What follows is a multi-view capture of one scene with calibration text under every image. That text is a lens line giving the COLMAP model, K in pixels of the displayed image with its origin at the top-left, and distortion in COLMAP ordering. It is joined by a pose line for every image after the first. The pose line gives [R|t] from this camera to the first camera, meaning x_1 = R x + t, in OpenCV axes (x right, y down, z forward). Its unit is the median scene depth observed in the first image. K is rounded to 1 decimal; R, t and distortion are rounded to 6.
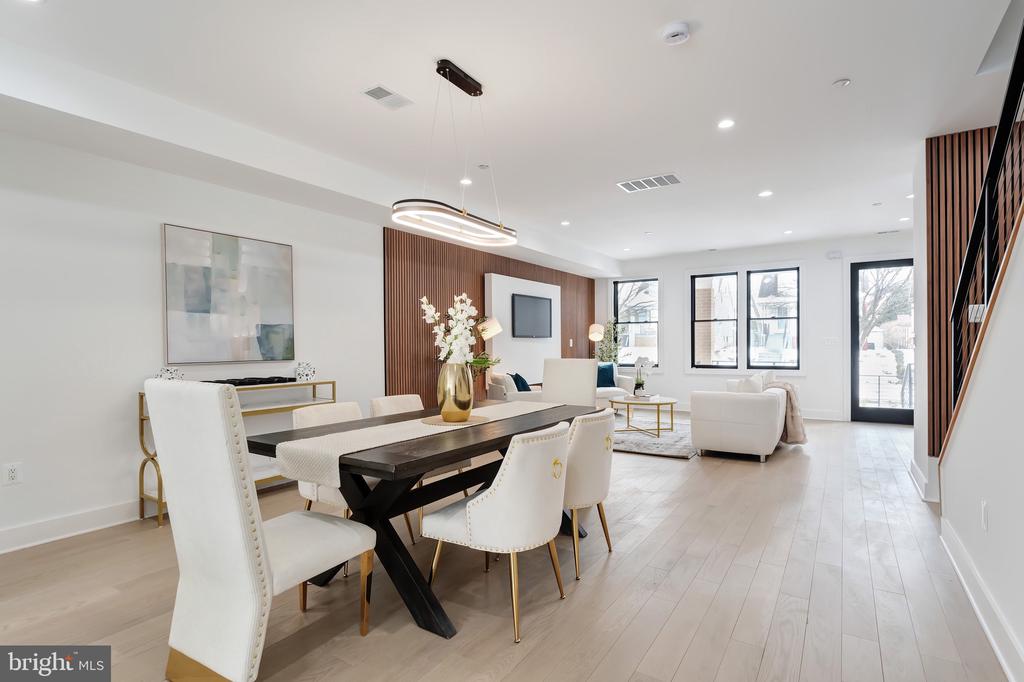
lens RADIAL K [[511.8, 0, 511.5], [0, 511.8, 347.8], [0, 0, 1]] dist [0.001115, 0.000392]
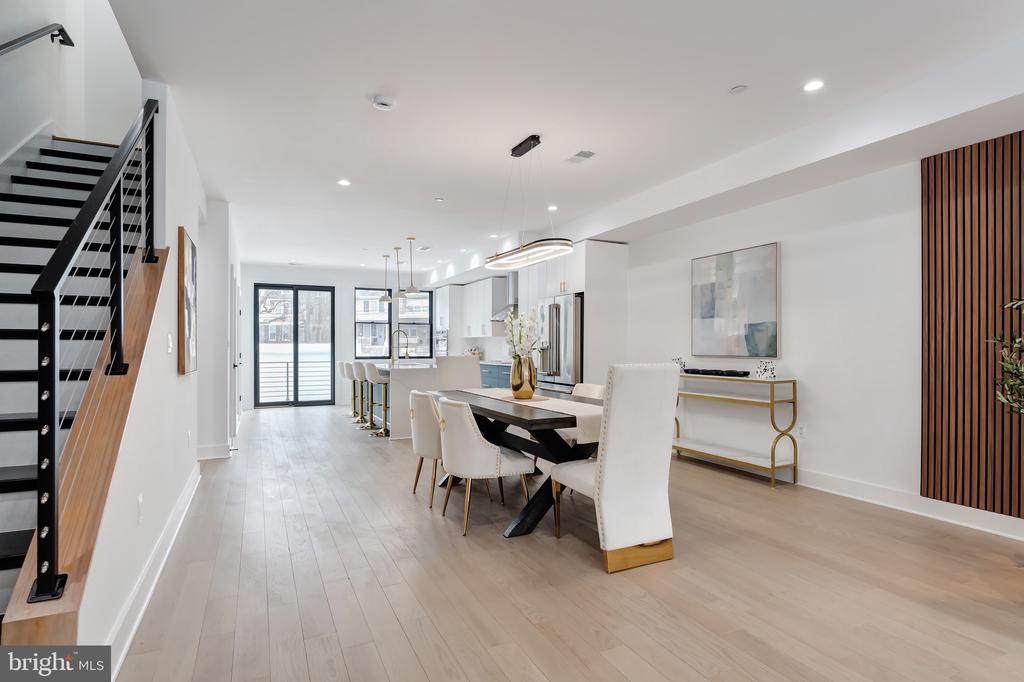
lens RADIAL K [[528.5, 0, 509.5], [0, 528.5, 346.9], [0, 0, 1]] dist [0.004245, 0.000190]
pose [[-0.522453, 0.010950, -0.852598, 0.759026], [0.001281, 0.999926, 0.012057, -0.009894], [0.852667, 0.005207, -0.522429, 1.153182]]
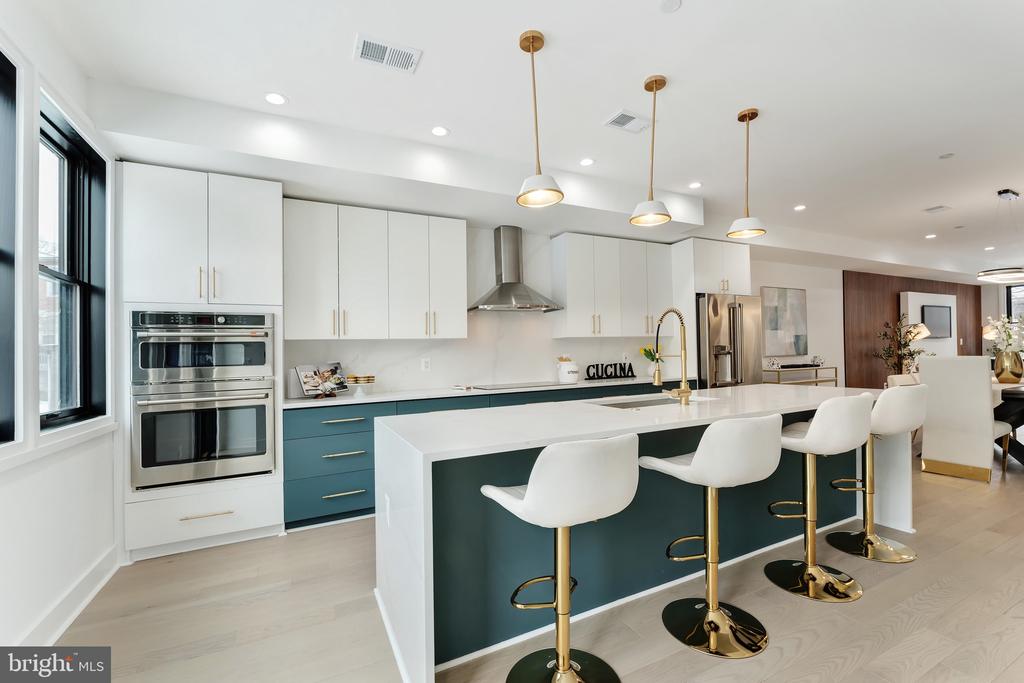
lens RADIAL K [[440.7, 0, 521.3], [0, 440.7, 354.9], [0, 0, 1]] dist [-0.000958, -0.000224]
pose [[0.862241, -0.007474, -0.506443, -0.533641], [0.011564, 0.999921, 0.004931, 0.005391], [0.506367, -0.010108, 0.862259, -0.834744]]
